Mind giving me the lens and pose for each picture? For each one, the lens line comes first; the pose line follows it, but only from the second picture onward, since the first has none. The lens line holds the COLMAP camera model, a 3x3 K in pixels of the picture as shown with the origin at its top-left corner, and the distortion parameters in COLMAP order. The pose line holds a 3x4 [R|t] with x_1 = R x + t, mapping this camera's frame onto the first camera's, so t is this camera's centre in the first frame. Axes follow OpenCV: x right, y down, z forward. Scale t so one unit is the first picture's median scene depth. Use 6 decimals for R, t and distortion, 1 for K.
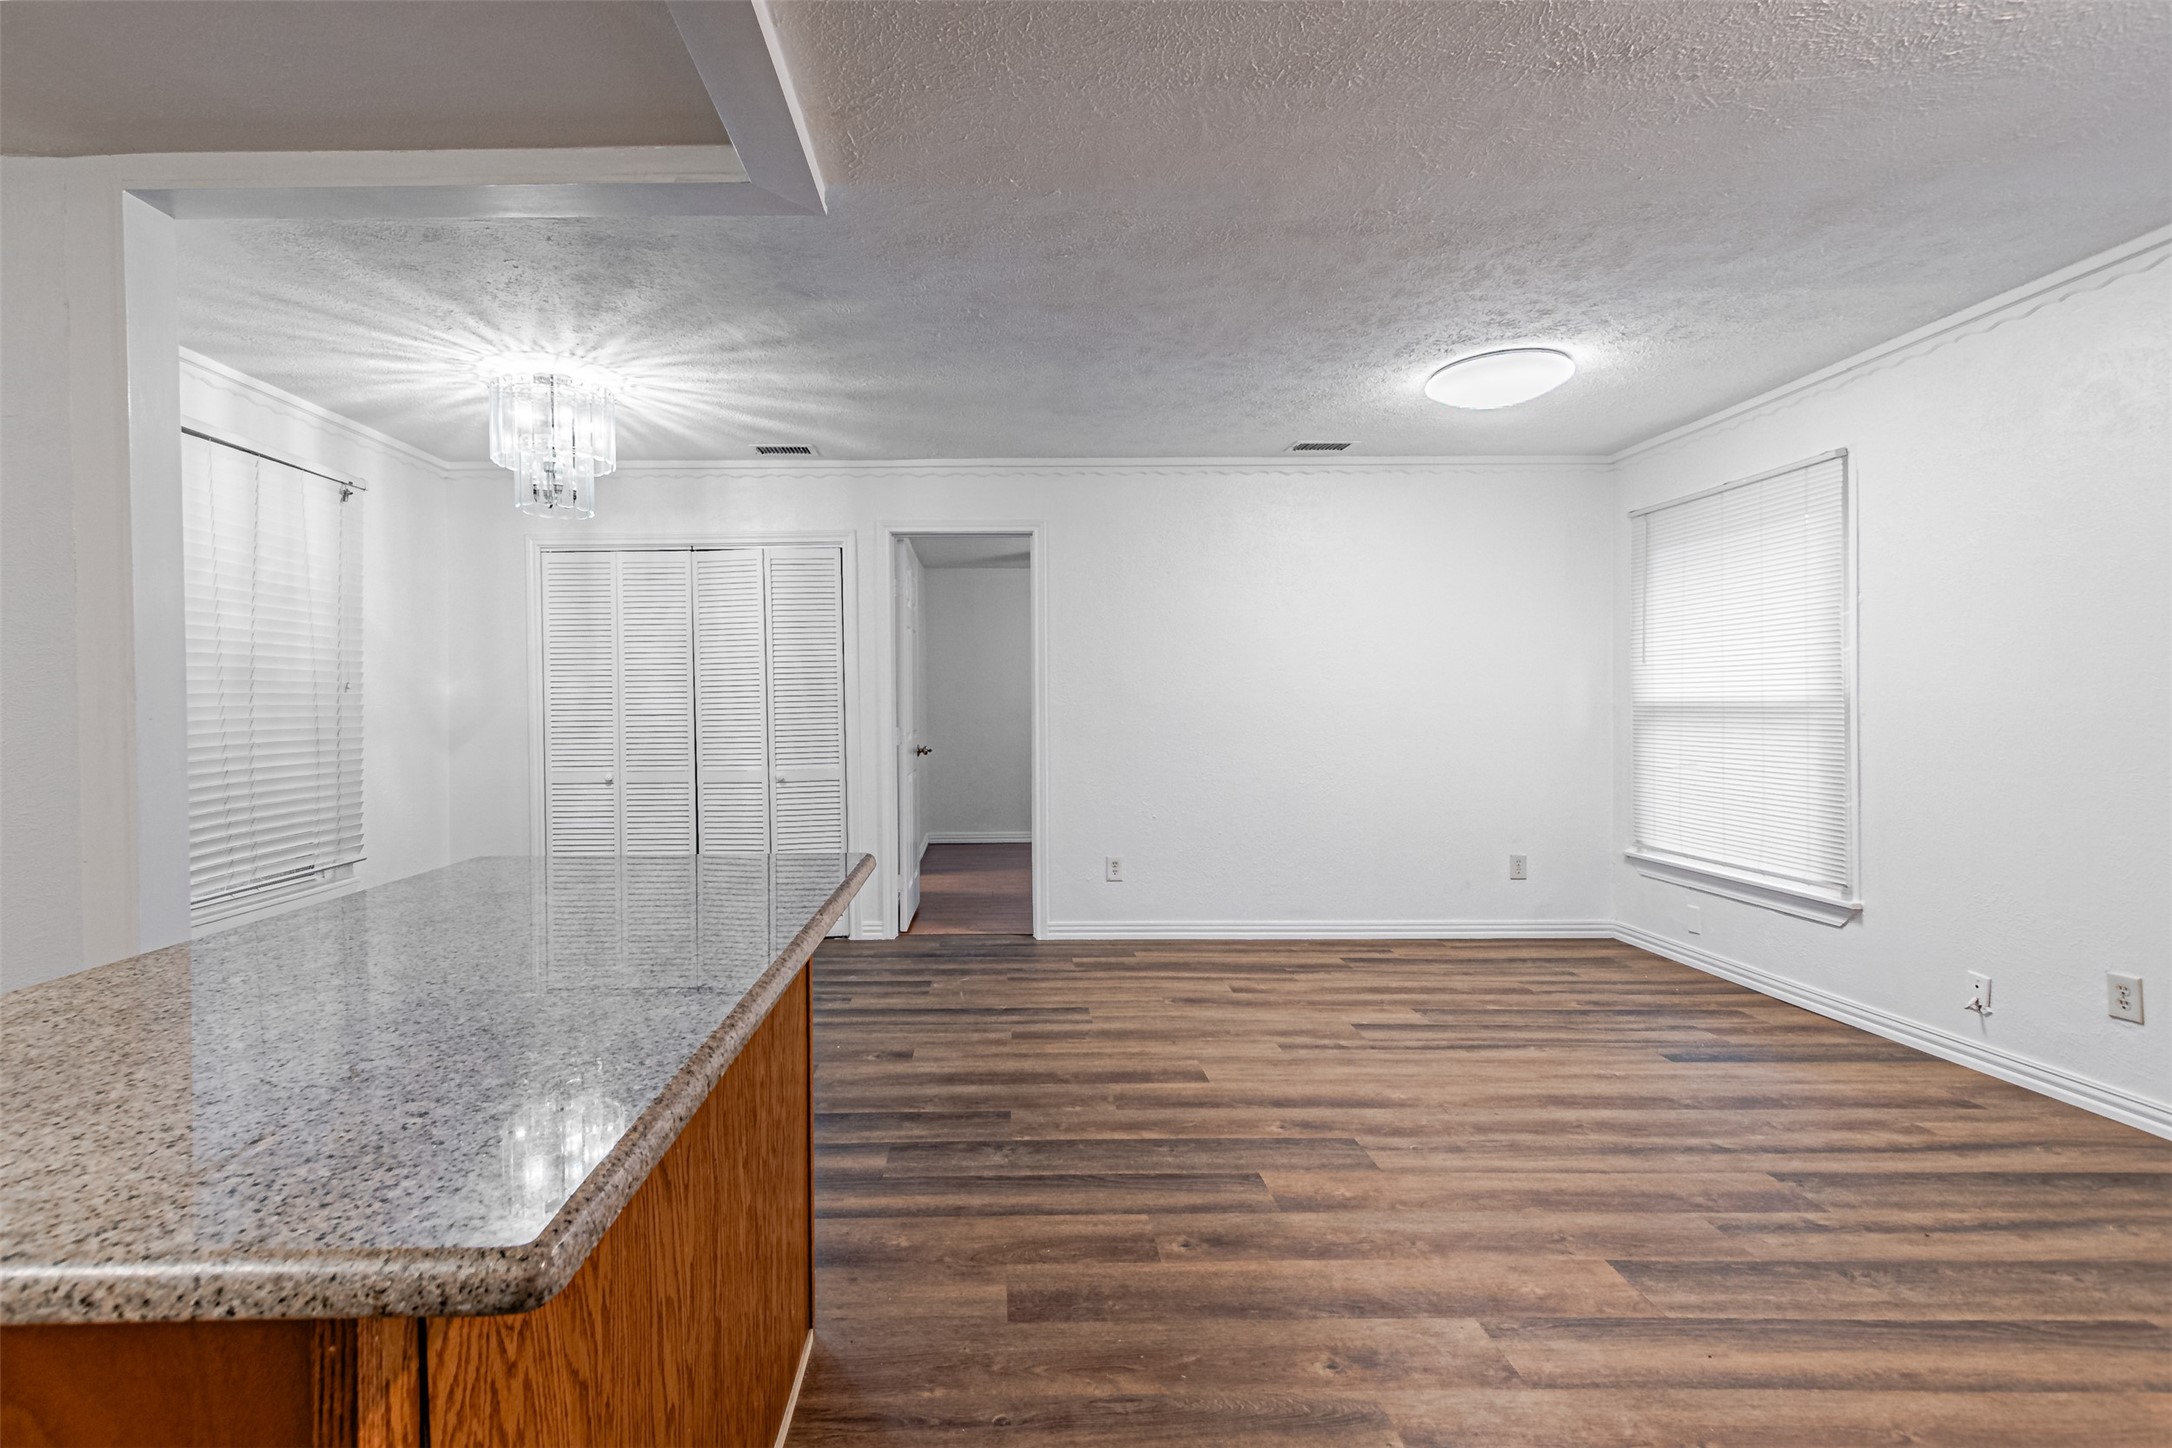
lens RADIAL K [[979.3, 0, 989.0], [0, 979.3, 716.8], [0, 0, 1]] dist [0.009178, -0.000327]
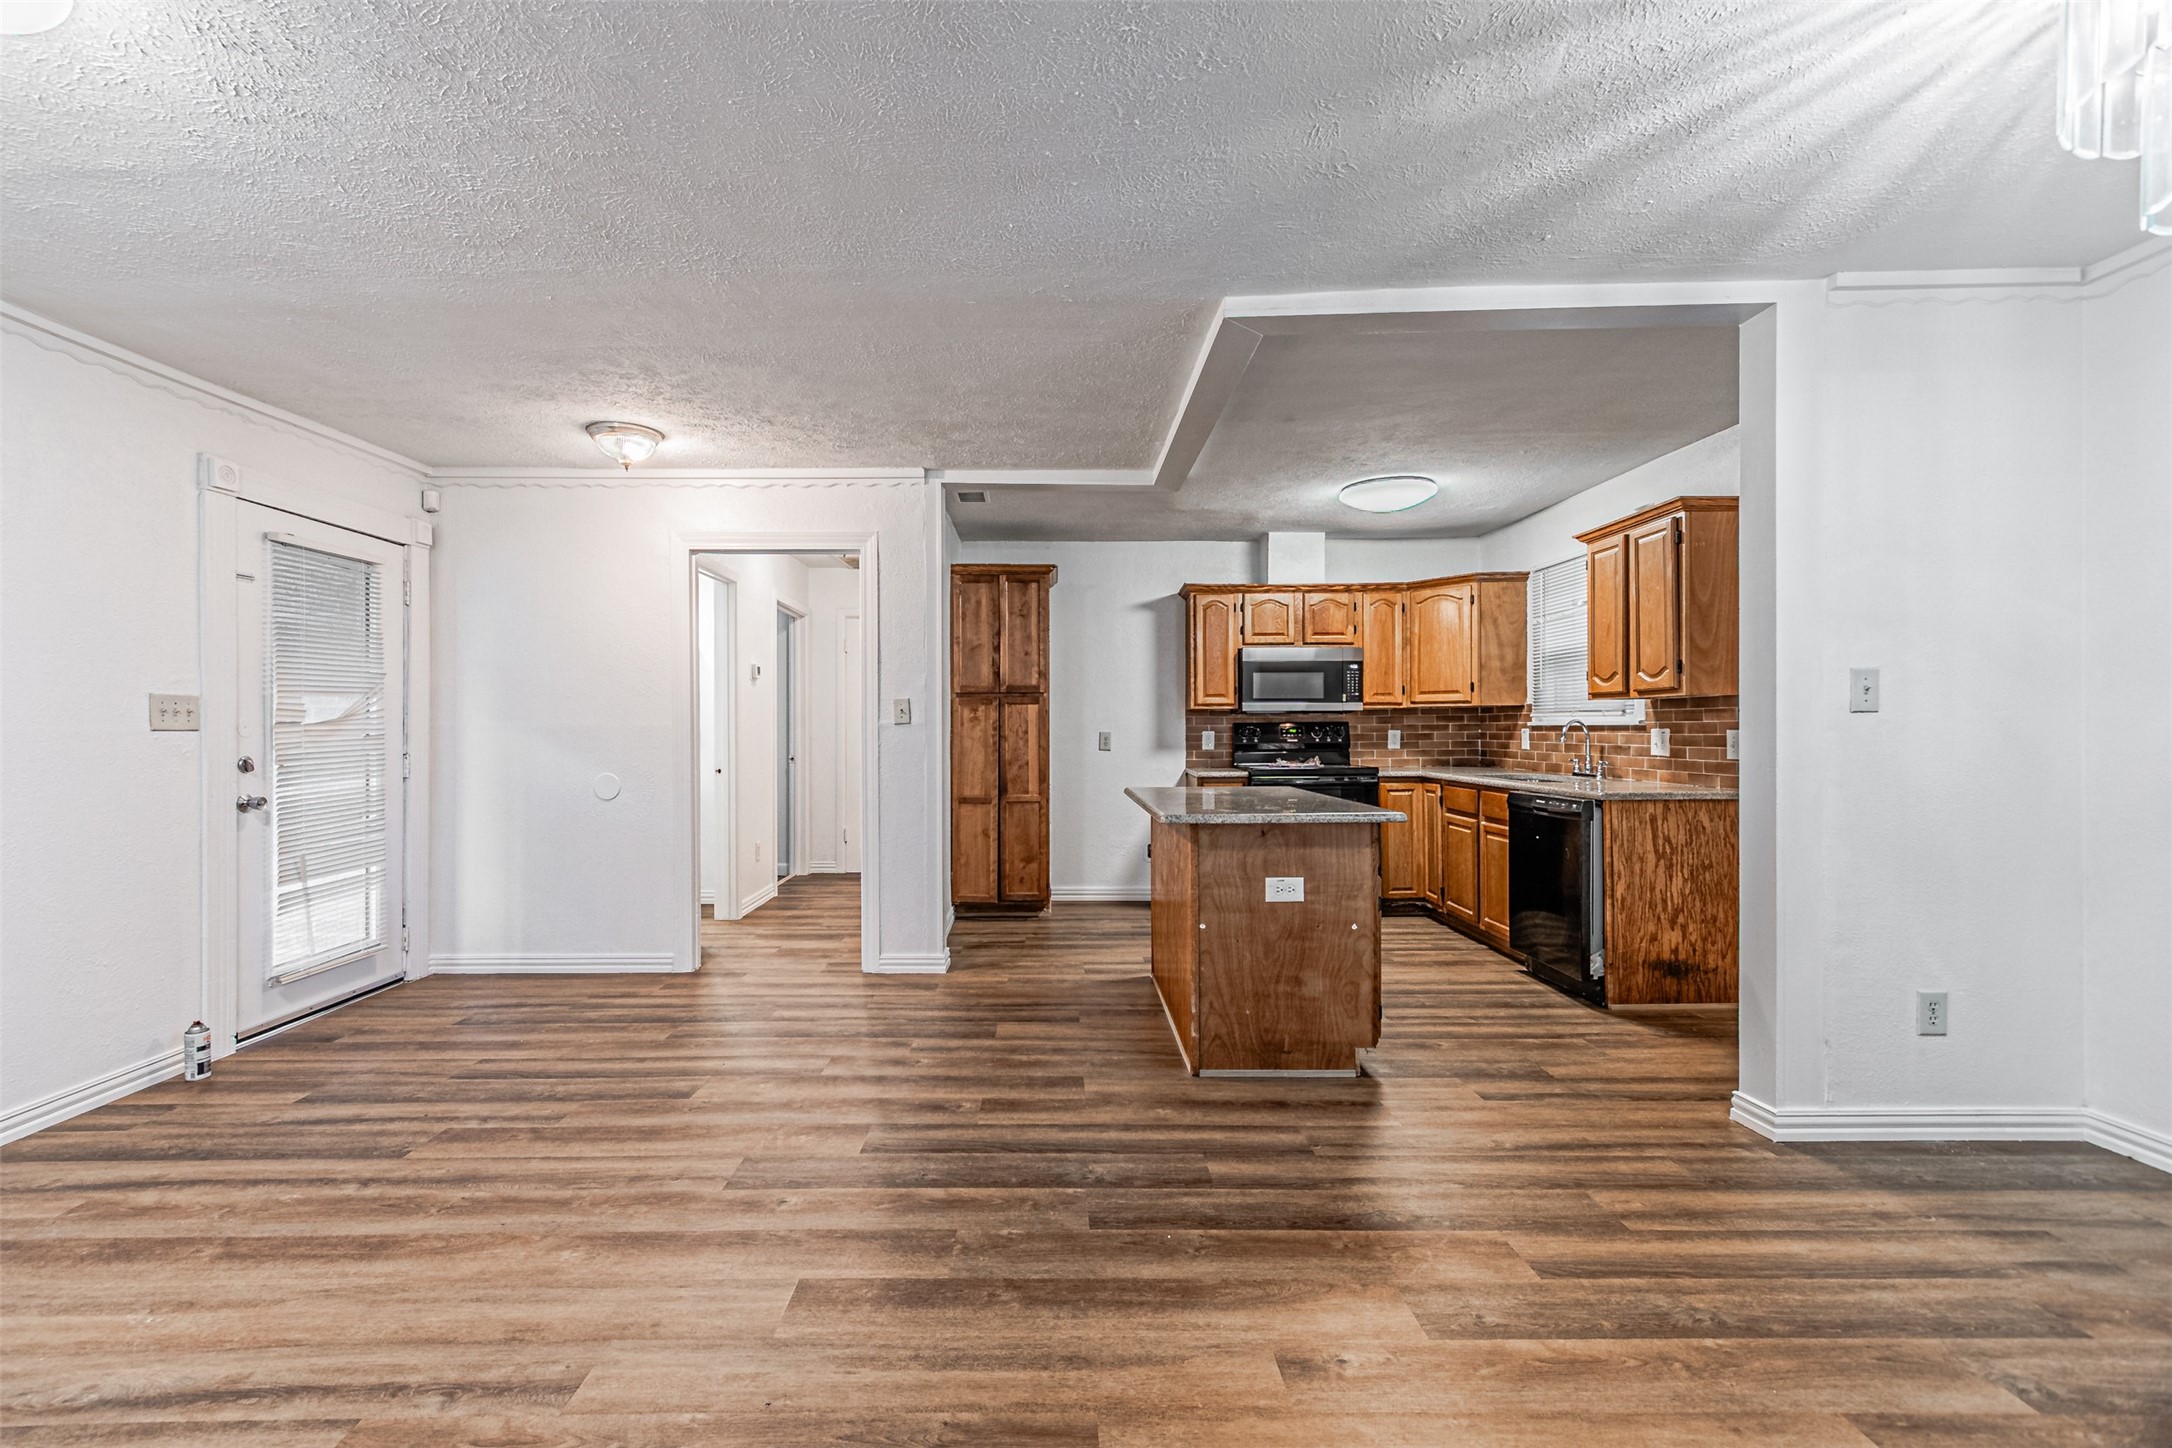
lens RADIAL K [[939.3, 0, 1043.2], [0, 939.3, 736.3], [0, 0, 1]] dist [0.011639, -0.004068]
pose [[-0.999863, 0.016546, -0.000773, 0.047714], [0.016534, 0.999765, 0.013989, -0.009576], [0.001004, 0.013975, -0.999902, 1.560594]]
